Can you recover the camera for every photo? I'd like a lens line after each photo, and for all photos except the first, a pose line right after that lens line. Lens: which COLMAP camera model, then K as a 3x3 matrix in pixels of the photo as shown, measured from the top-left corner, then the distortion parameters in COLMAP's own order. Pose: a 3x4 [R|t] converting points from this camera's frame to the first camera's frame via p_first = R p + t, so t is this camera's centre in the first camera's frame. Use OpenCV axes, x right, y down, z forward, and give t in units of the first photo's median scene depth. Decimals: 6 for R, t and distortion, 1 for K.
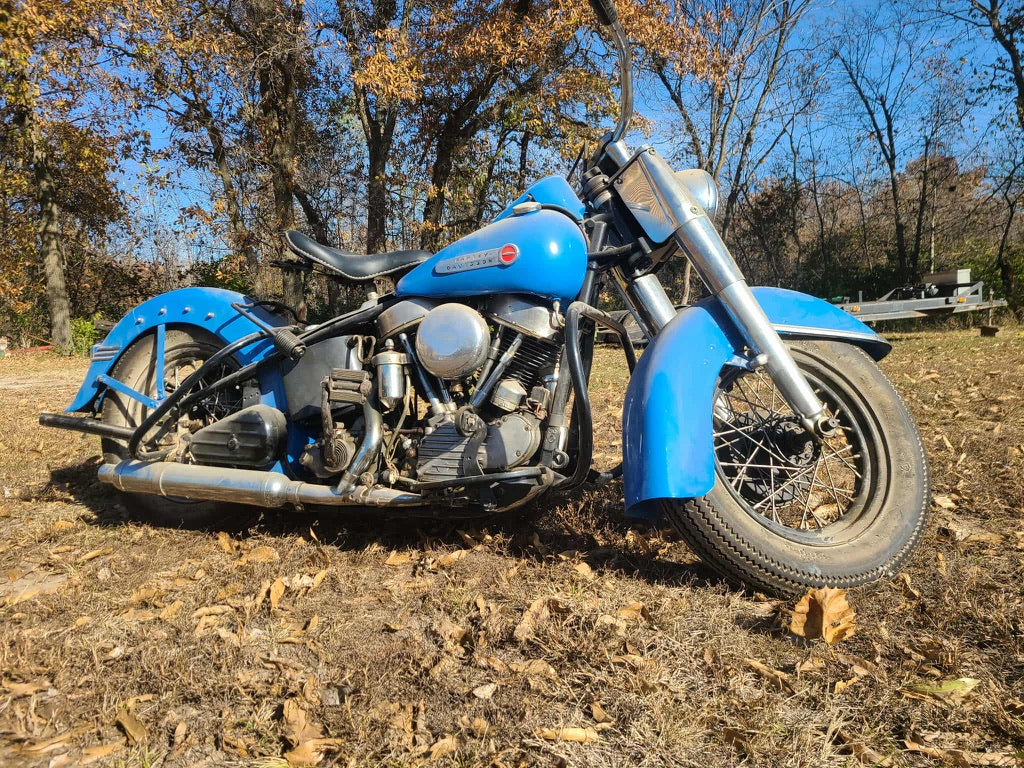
lens RADIAL K [[770.2, 0, 503.5], [0, 770.2, 374.1], [0, 0, 1]] dist [0.047873, -0.029058]
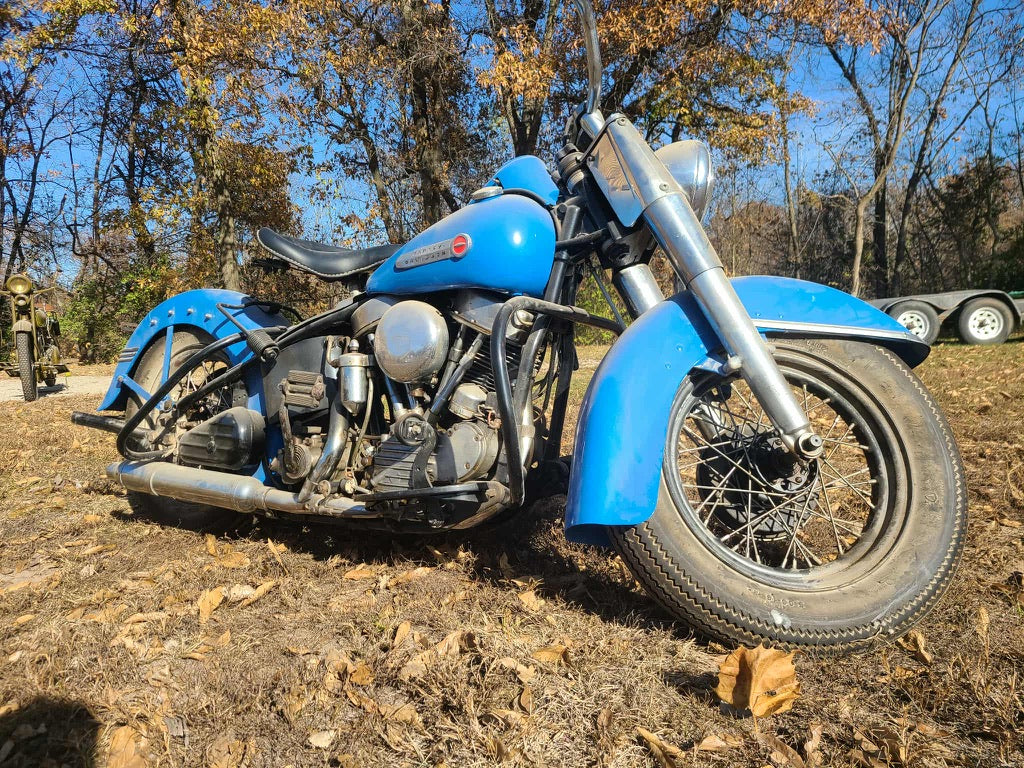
lens RADIAL K [[772.8, 0, 503.2], [0, 772.8, 383.1], [0, 0, 1]] dist [0.037165, -0.010379]
pose [[0.978086, 0.008355, -0.208033, 0.228930], [-0.006203, 0.999920, 0.010996, -0.003804], [0.208109, -0.009465, 0.978060, 0.113850]]
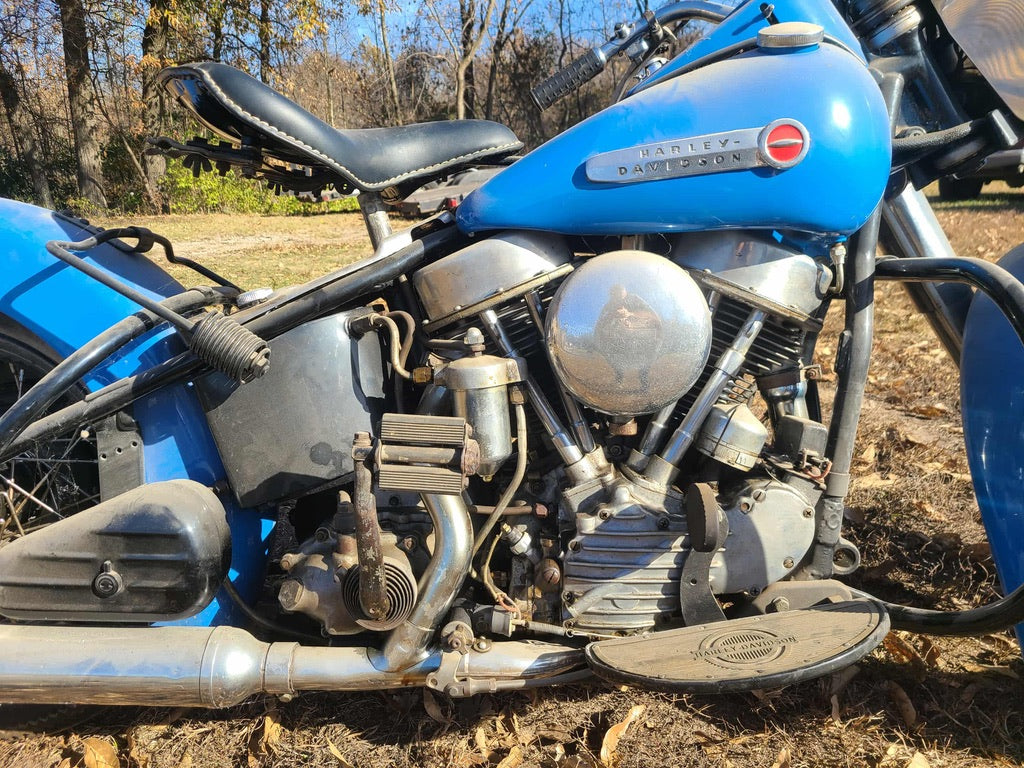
lens RADIAL K [[772.8, 0, 503.2], [0, 772.8, 383.1], [0, 0, 1]] dist [0.037165, -0.010379]
pose [[0.947219, -0.078865, 0.310735, -0.278590], [0.019189, 0.981479, 0.190606, -0.100941], [-0.320012, -0.174583, 0.931189, 0.567658]]
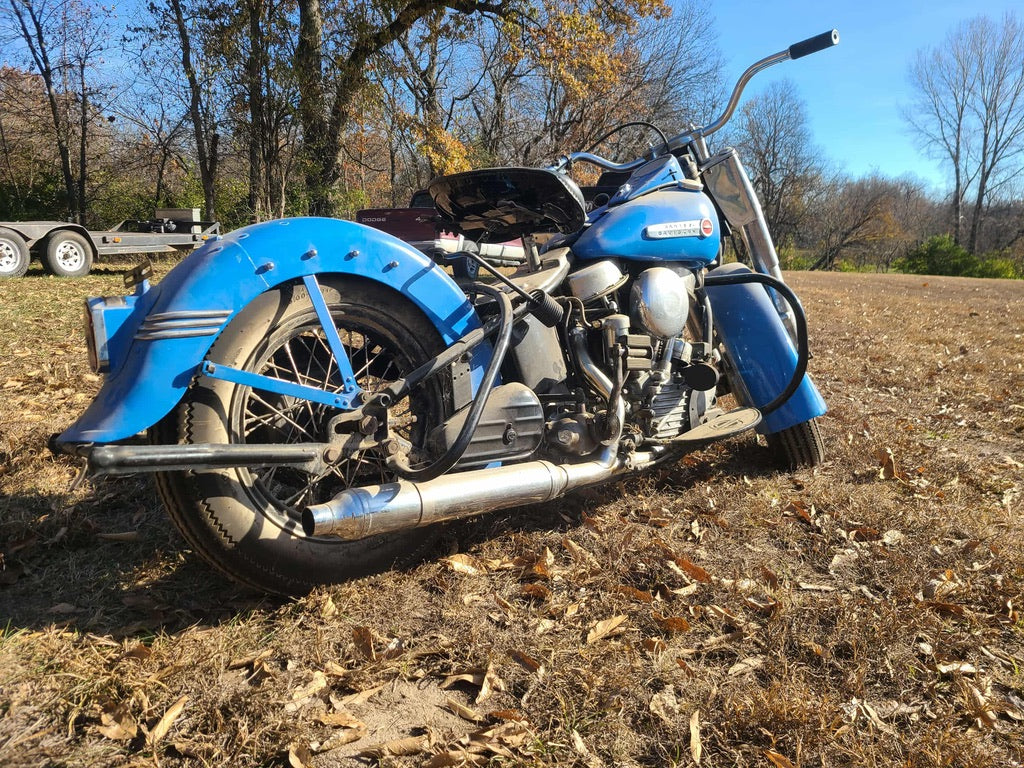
lens RADIAL K [[770.5, 0, 512.0], [0, 770.5, 384.0], [0, 0, 1]] dist [0.045363, -0.029156]
pose [[0.477161, -0.100834, 0.873012, -1.070679], [0.009302, 0.993920, 0.109715, -0.050092], [-0.878767, -0.044231, 0.475197, 0.652535]]
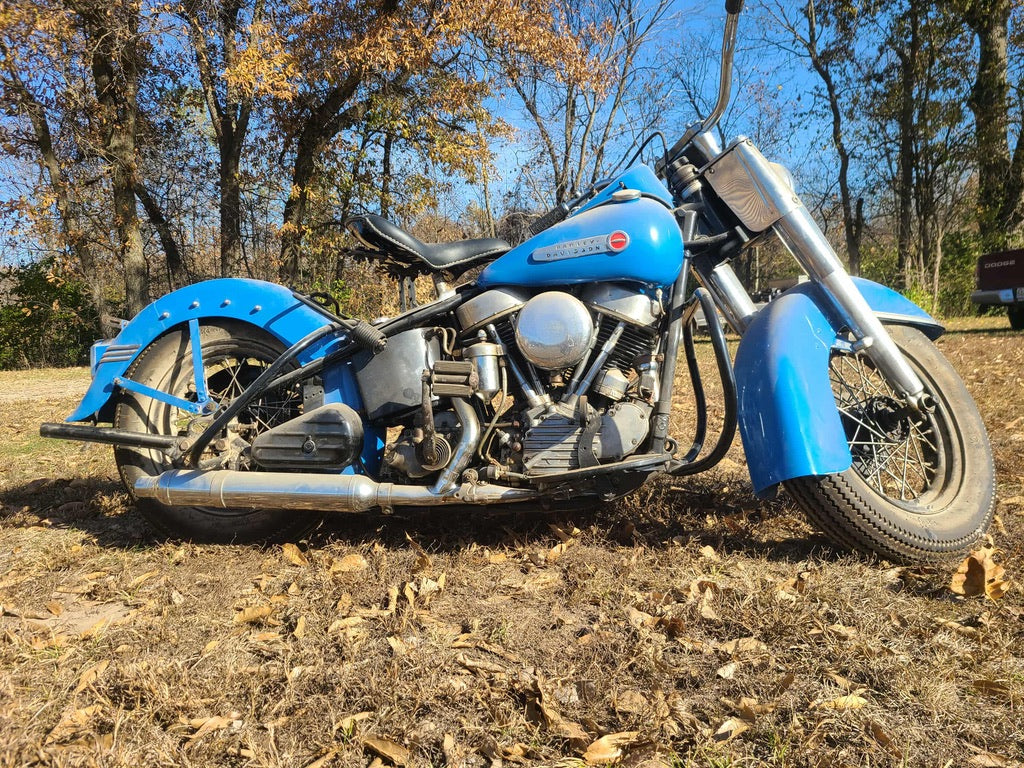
lens RADIAL K [[770.5, 0, 512.0], [0, 770.5, 384.0], [0, 0, 1]] dist [0.045363, -0.029156]
pose [[0.977863, -0.026030, 0.207620, -0.314673], [0.025174, 0.999660, 0.006765, 0.016611], [-0.207725, -0.001388, 0.978186, 0.054313]]
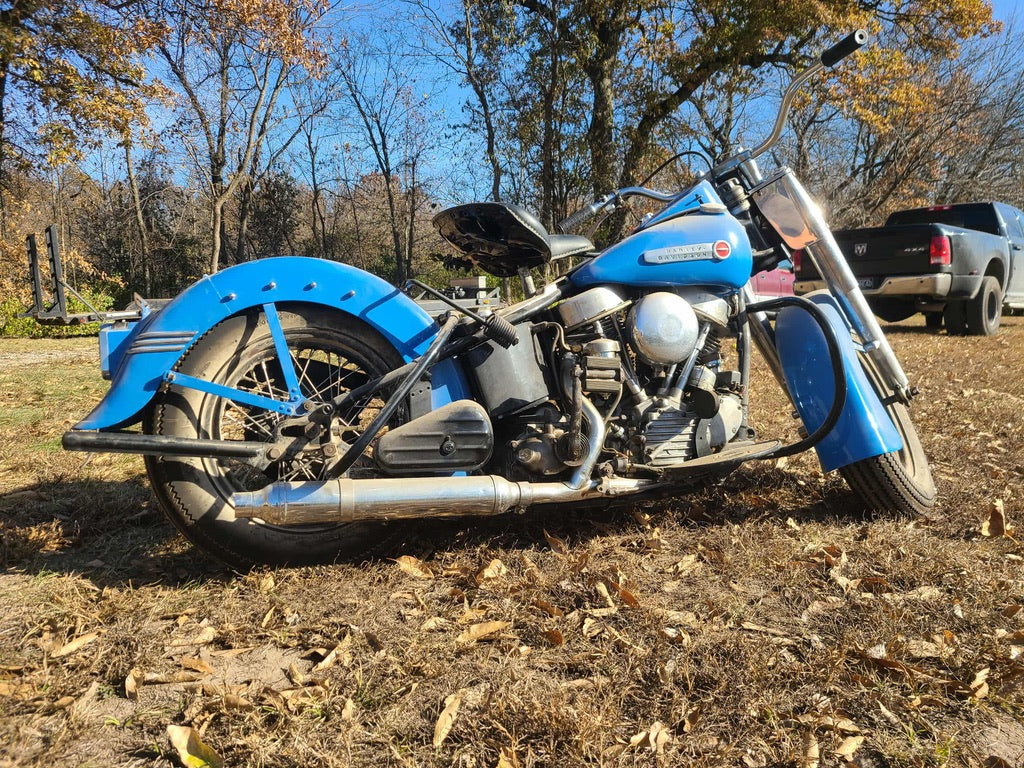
lens RADIAL K [[770.5, 0, 512.0], [0, 770.5, 384.0], [0, 0, 1]] dist [0.045363, -0.029156]
pose [[0.775651, -0.032709, 0.630314, -0.859133], [0.019839, 0.999426, 0.027450, -0.001107], [-0.630851, -0.008787, 0.775855, 0.312829]]
